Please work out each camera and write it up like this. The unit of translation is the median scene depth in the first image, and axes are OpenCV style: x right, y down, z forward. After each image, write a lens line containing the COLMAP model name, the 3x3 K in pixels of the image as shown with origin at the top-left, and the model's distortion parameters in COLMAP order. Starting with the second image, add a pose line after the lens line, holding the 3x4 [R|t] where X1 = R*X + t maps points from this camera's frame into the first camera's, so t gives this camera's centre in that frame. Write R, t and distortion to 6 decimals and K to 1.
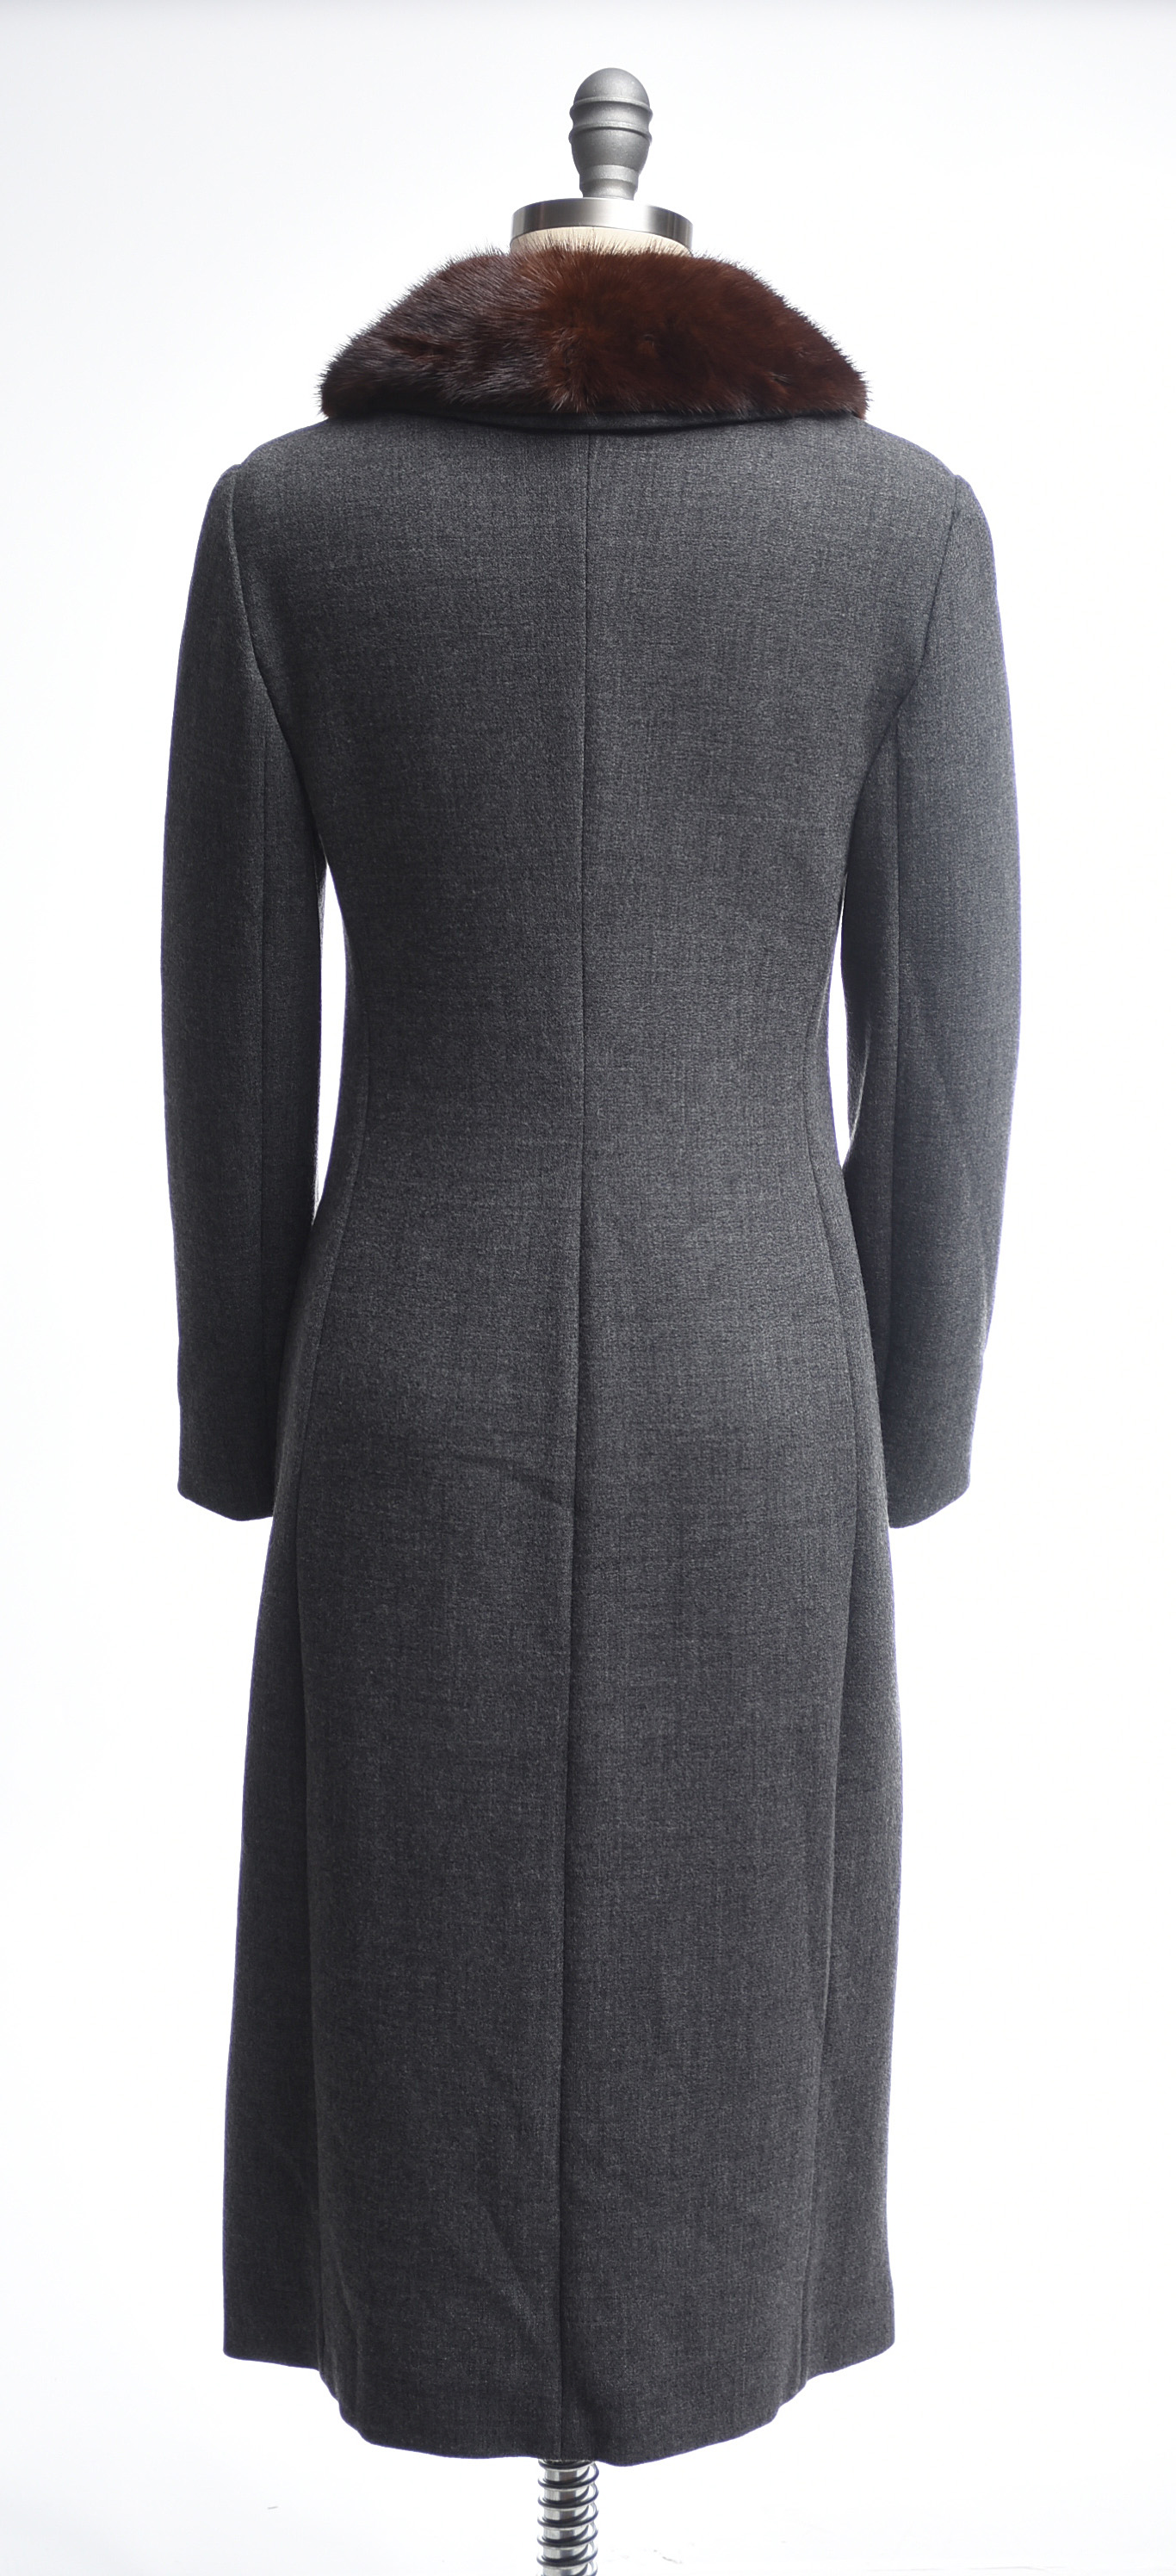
lens RADIAL K [[4640.1, 0, 581.0], [0, 4640.1, 1286.9], [0, 0, 1]] dist [0.000906, 0.000000]
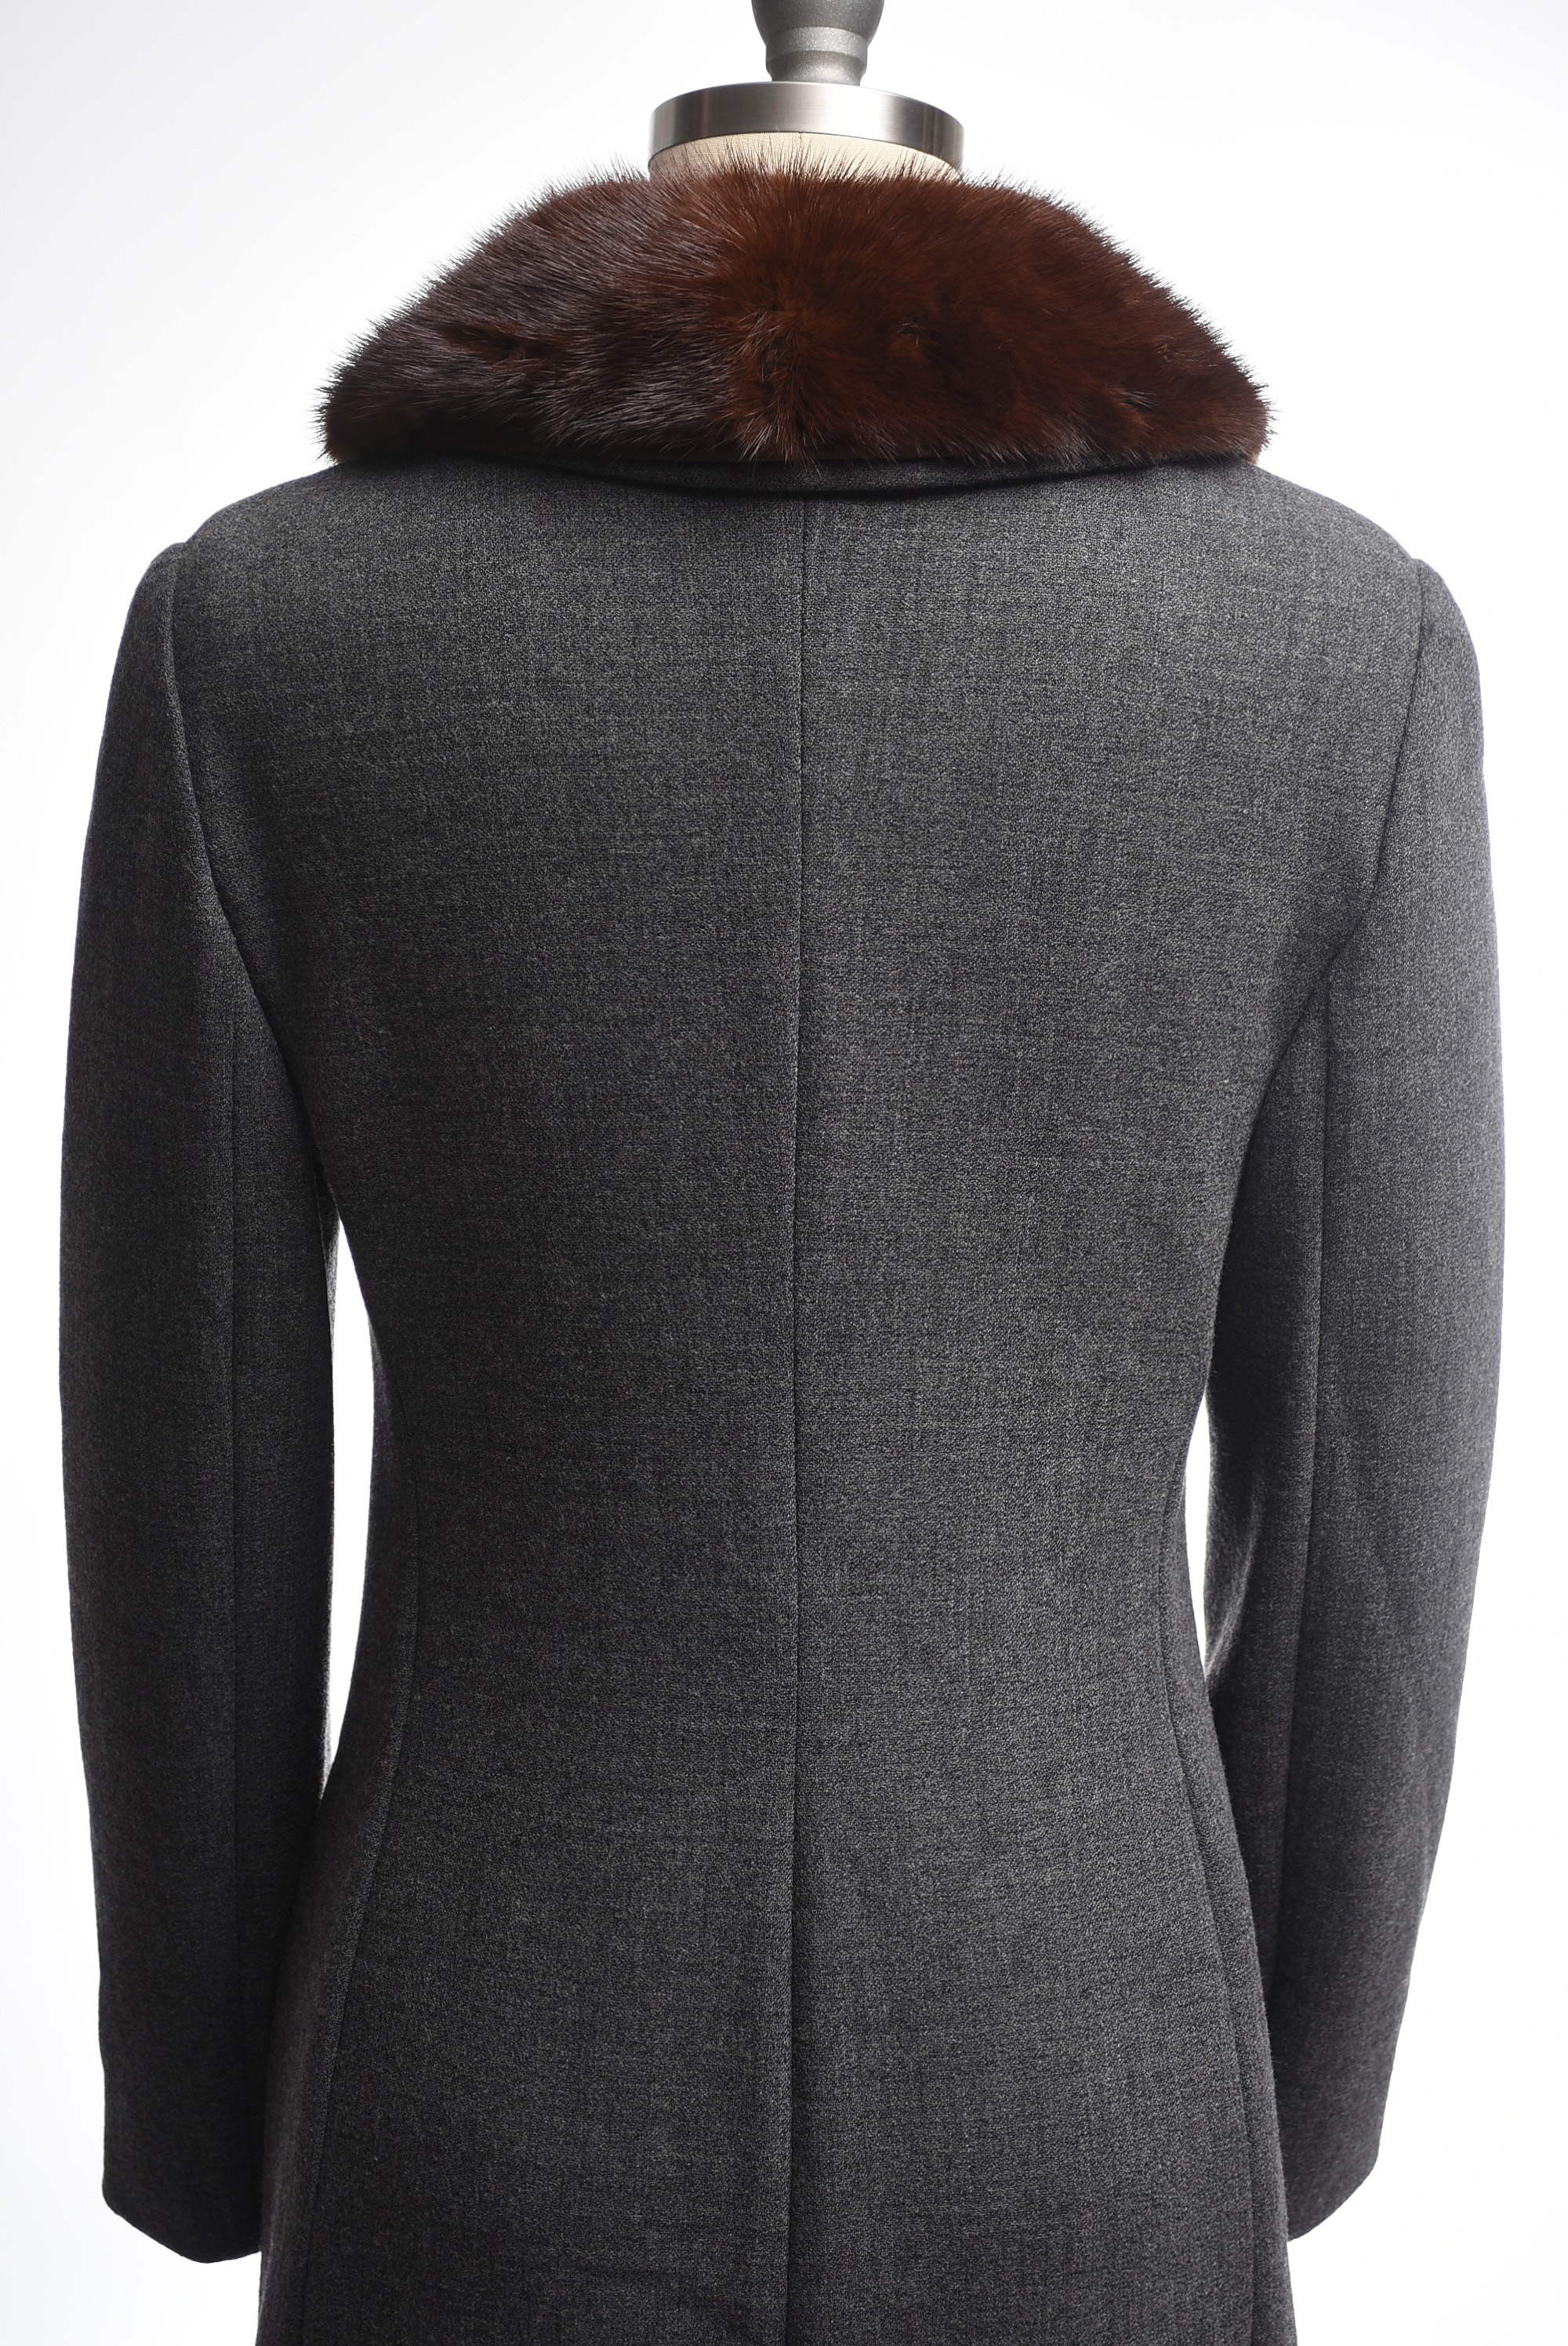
lens RADIAL K [[4382.1, 0, 787.0], [0, 4382.1, 1172.1], [0, 0, 1]] dist [0.003561, 0.000000]
pose [[0.998270, -0.010564, 0.057841, -0.031355], [0.010360, 0.999939, 0.003823, -0.101510], [-0.057878, -0.003217, 0.998318, 0.456512]]
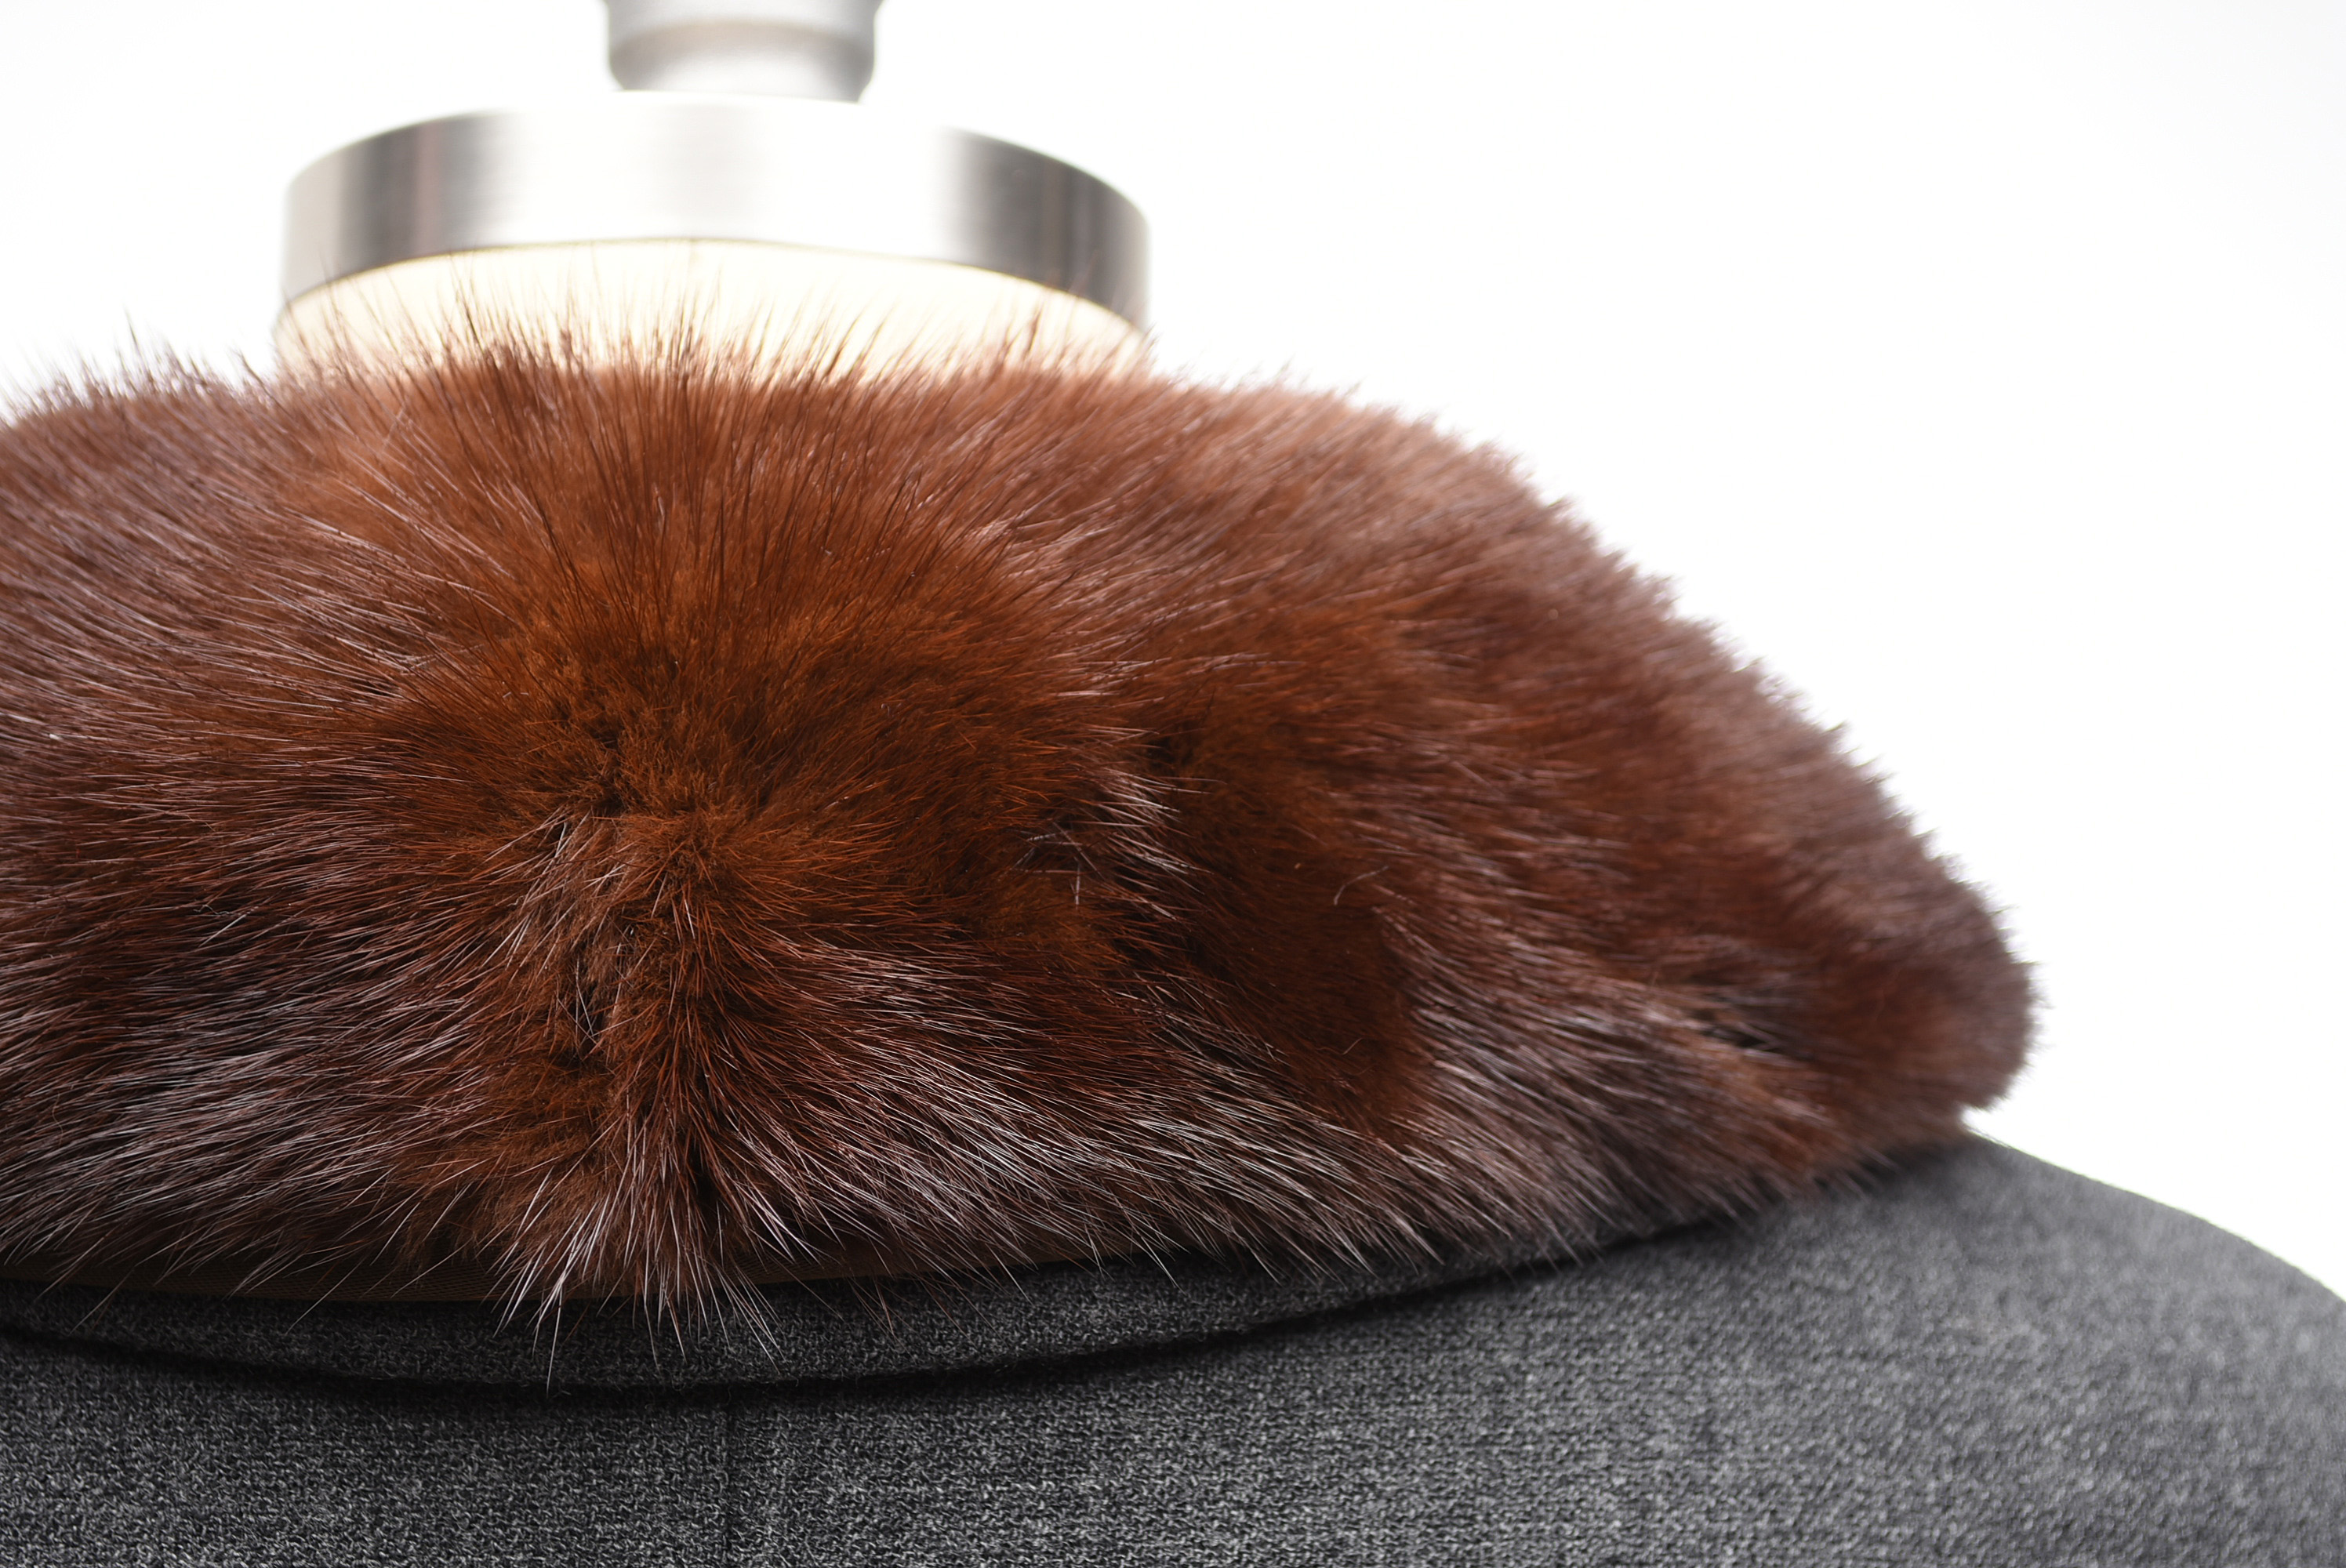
lens RADIAL K [[4382.1, 0, 1174.3], [0, 4382.1, 787.0], [0, 0, 1]] dist [0.003561, 0.000000]
pose [[0.988205, -0.030003, 0.150168, -0.005592], [0.045924, 0.993548, -0.103703, -0.184610], [-0.146087, 0.109376, 0.983207, 0.813682]]
